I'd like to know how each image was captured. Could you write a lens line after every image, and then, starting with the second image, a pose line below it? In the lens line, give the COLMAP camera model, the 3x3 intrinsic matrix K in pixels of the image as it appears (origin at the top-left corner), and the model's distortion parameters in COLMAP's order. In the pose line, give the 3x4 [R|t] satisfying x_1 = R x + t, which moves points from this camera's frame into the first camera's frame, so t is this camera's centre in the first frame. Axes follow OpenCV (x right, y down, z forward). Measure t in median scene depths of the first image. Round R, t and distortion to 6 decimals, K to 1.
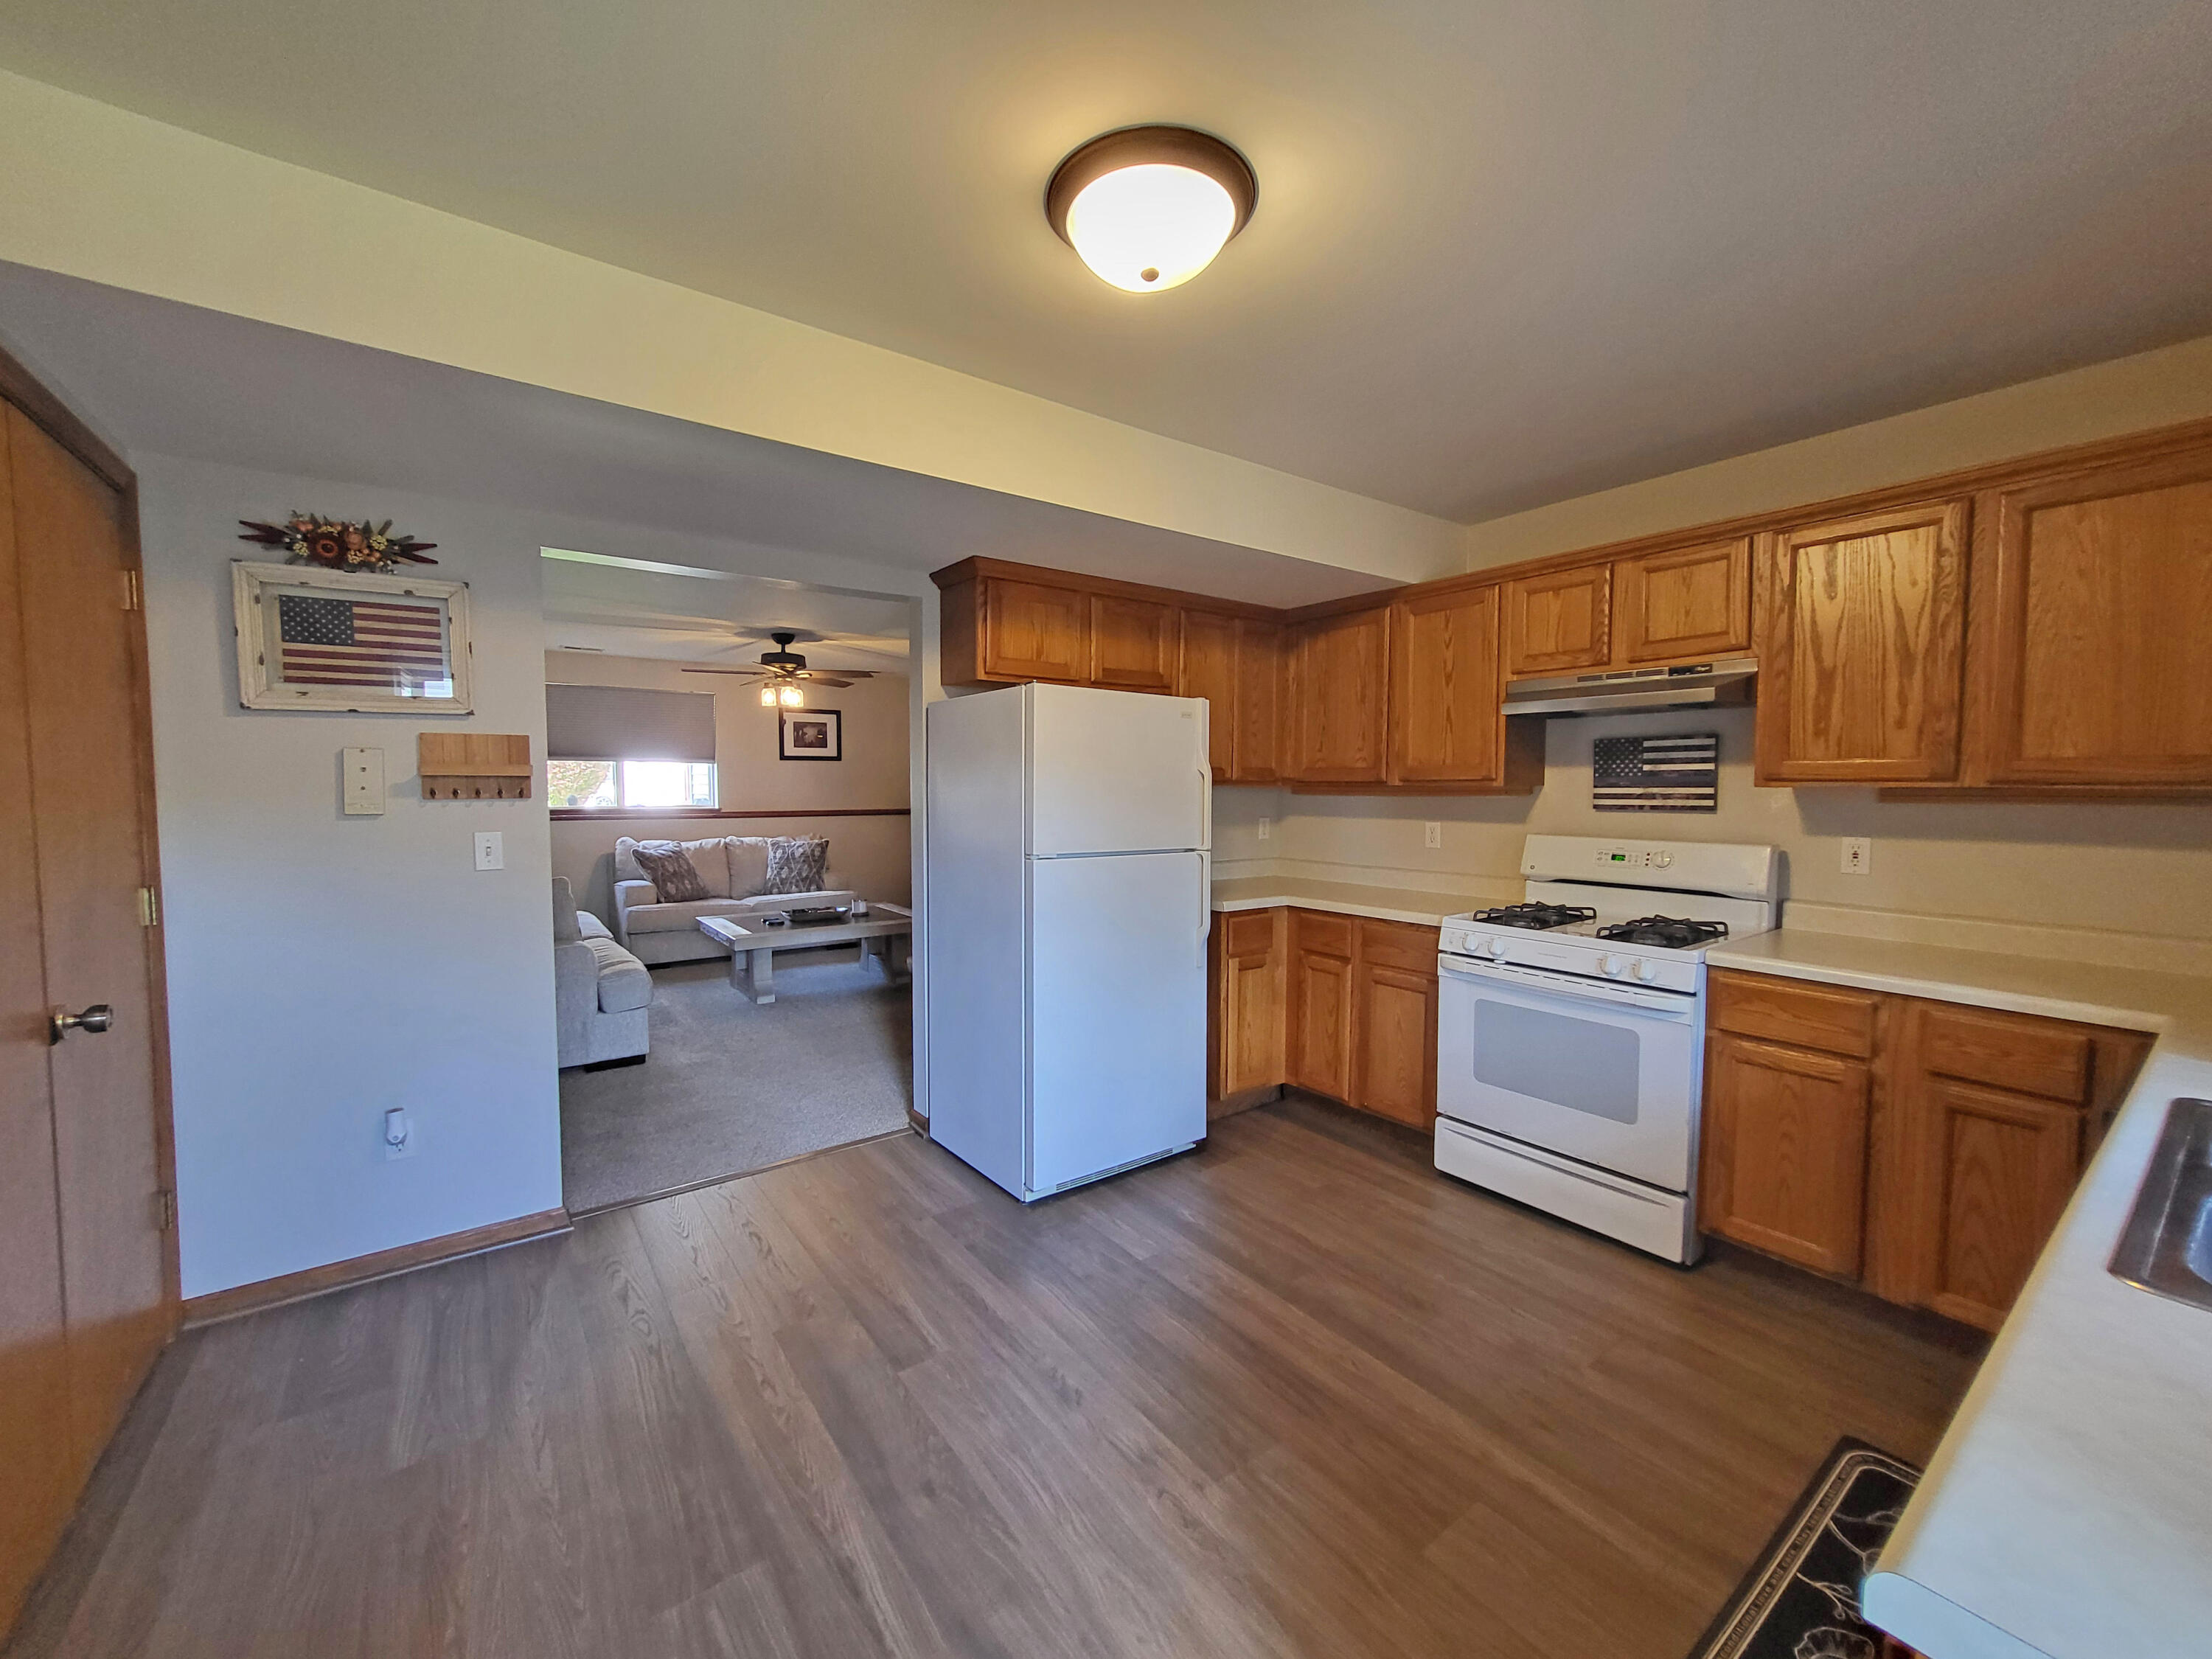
lens RADIAL K [[875.5, 0, 1084.8], [0, 875.5, 825.9], [0, 0, 1]] dist [0.003844, -0.000463]
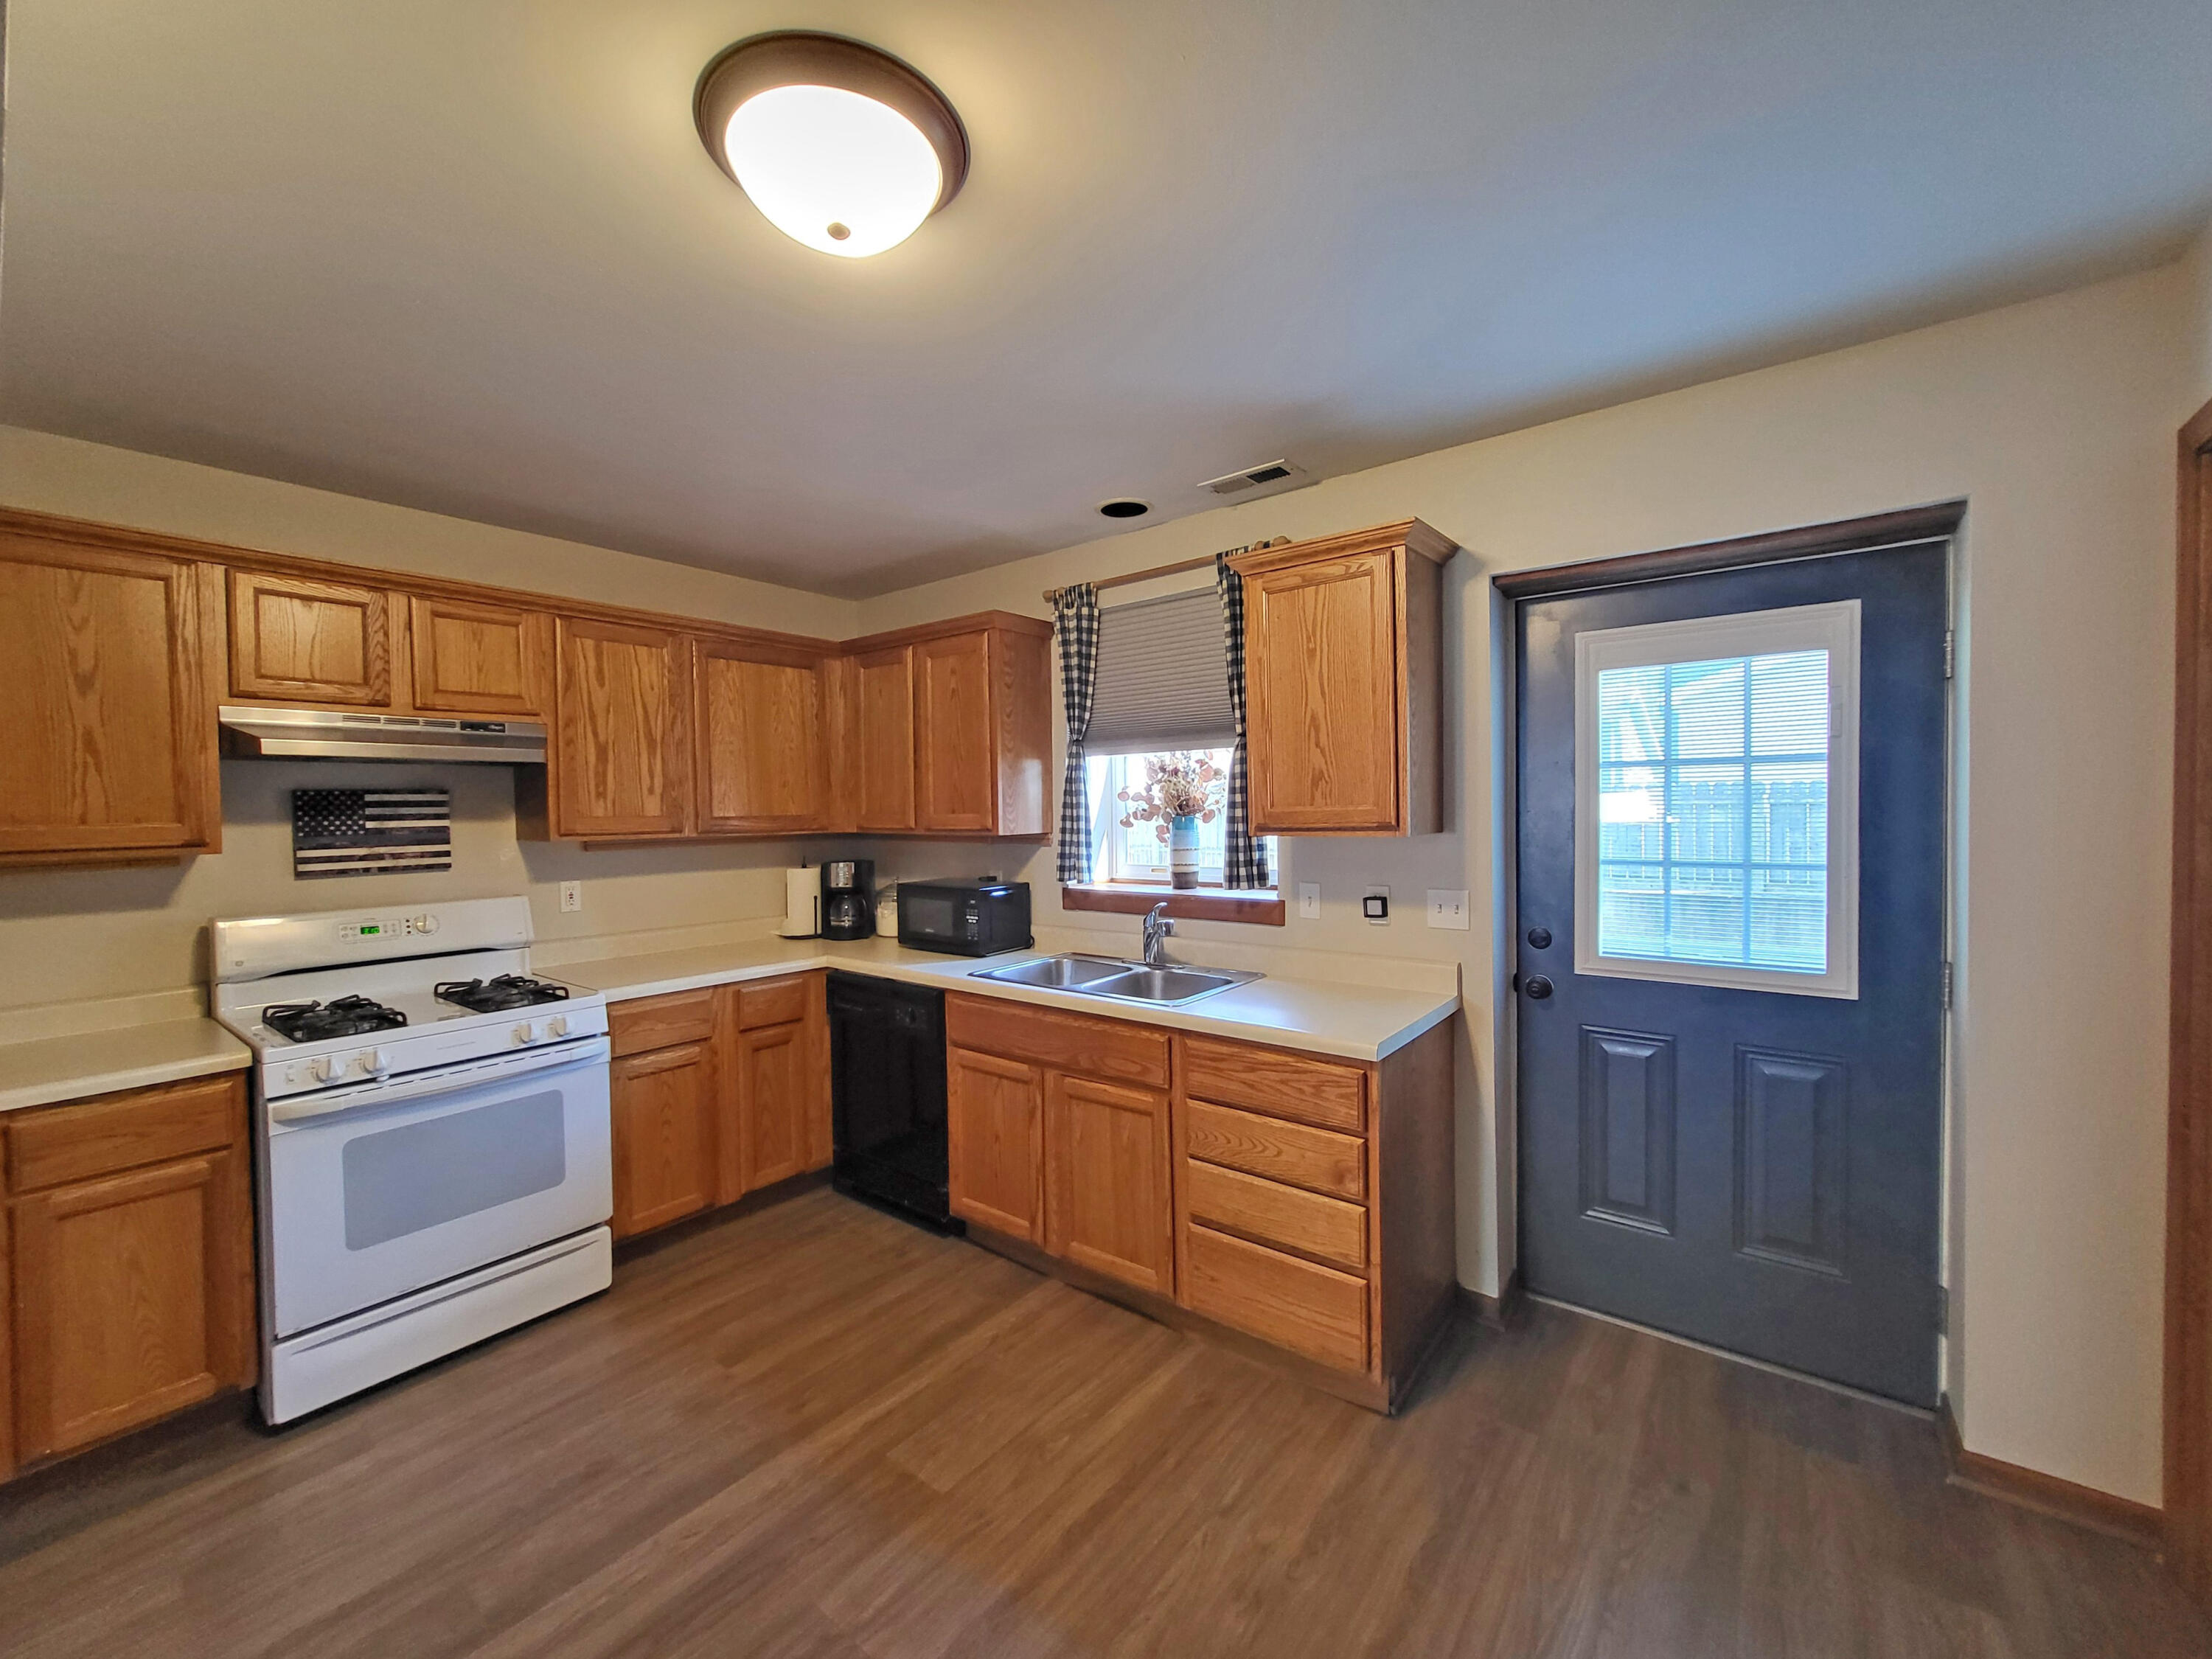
lens RADIAL K [[875.5, 0, 1090.3], [0, 875.5, 828.4], [0, 0, 1]] dist [0.003844, -0.000463]
pose [[-0.274582, -0.019283, 0.961370, -0.431241], [0.062534, 0.997324, 0.037864, -0.054436], [-0.959528, 0.070515, -0.272641, 0.582523]]
